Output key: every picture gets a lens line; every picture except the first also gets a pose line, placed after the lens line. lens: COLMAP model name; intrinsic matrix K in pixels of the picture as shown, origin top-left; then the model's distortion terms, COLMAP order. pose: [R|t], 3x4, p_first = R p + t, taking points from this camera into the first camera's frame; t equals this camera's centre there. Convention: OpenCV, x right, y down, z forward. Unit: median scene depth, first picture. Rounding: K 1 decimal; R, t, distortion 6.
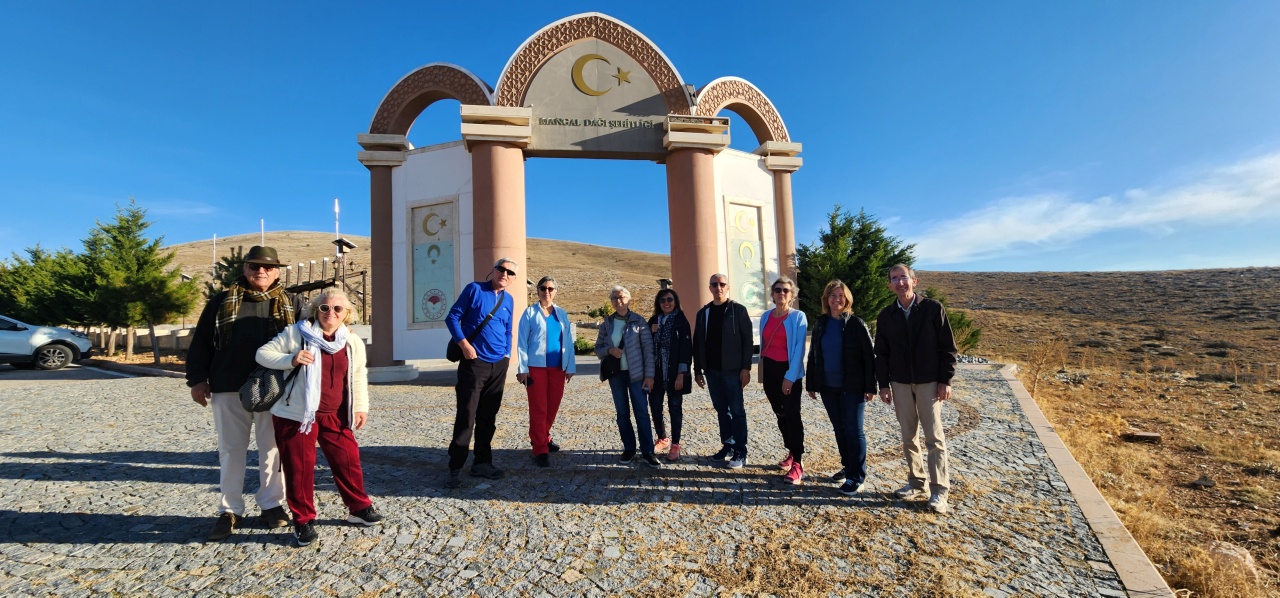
lens RADIAL K [[484.3, 0, 613.3], [0, 484.3, 293.6], [0, 0, 1]] dist [-0.000175, -0.000222]
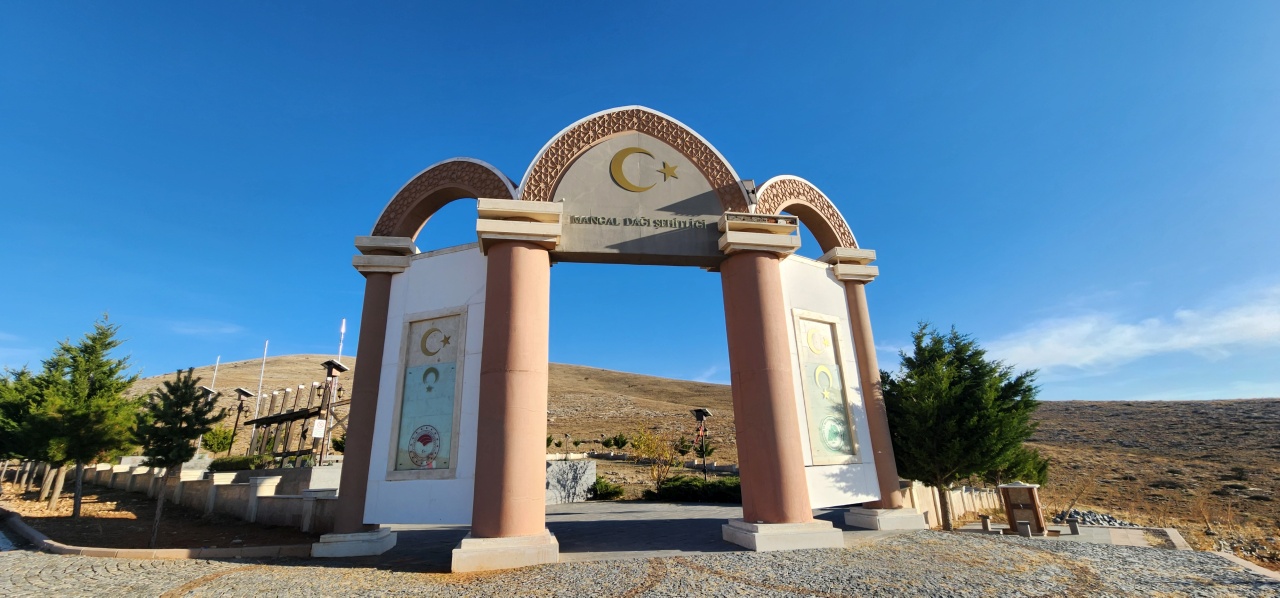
lens RADIAL K [[484.3, 0, 613.3], [0, 484.3, 293.6], [0, 0, 1]] dist [-0.000175, -0.000222]
pose [[0.999610, 0.001207, -0.027882, -0.052206], [-0.008227, 0.967410, -0.253082, -0.020028], [0.026668, 0.253213, 0.967043, 0.210961]]
